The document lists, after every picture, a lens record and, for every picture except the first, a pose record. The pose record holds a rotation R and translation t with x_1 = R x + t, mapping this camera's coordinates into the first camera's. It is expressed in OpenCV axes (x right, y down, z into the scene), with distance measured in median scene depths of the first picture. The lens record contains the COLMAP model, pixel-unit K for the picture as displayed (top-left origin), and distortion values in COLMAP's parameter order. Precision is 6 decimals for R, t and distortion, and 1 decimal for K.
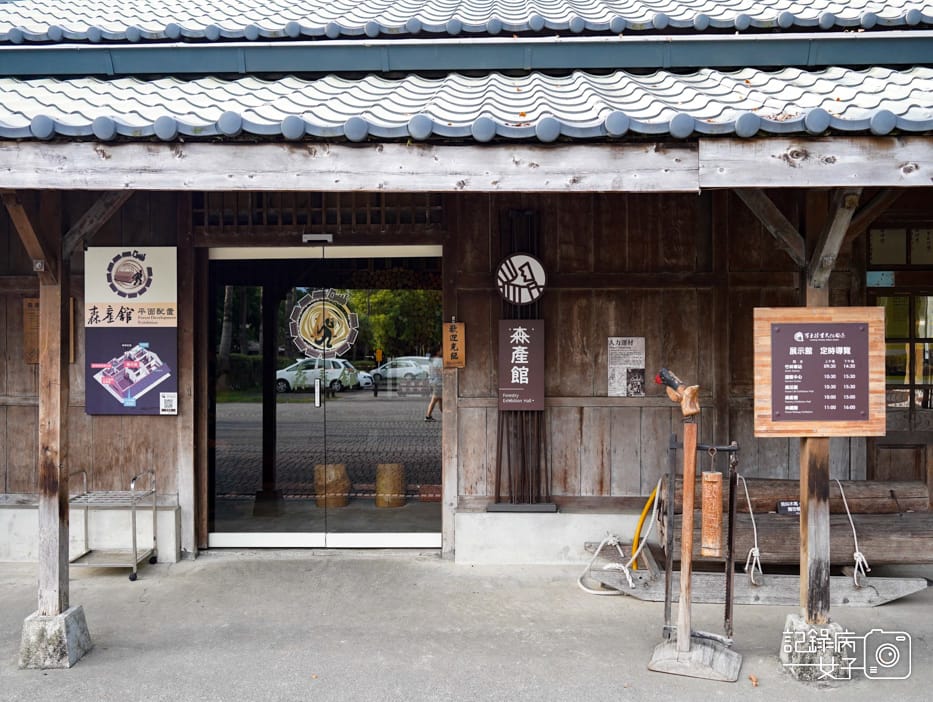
lens RADIAL K [[845.1, 0, 468.9], [0, 845.1, 348.7], [0, 0, 1]] dist [-0.016464, 0.001898]
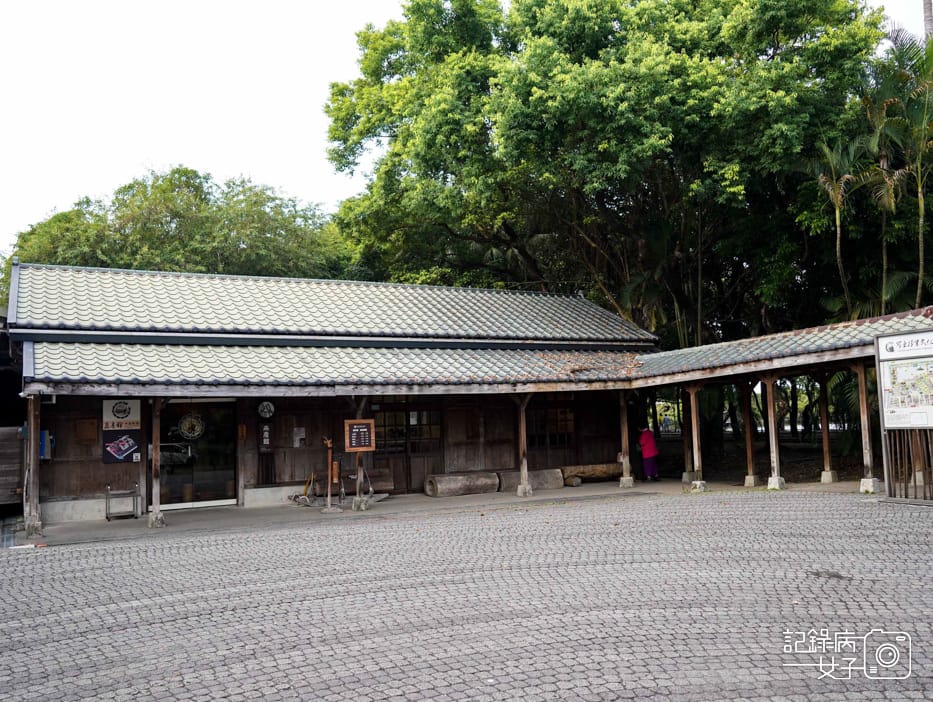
lens RADIAL K [[830.3, 0, 467.5], [0, 830.3, 351.8], [0, 0, 1]] dist [-0.002962, 0.006245]
pose [[0.857711, 0.015772, 0.513890, -0.835382], [0.033330, 0.995721, -0.086189, -0.007588], [-0.513050, 0.091054, 0.853515, -1.888803]]
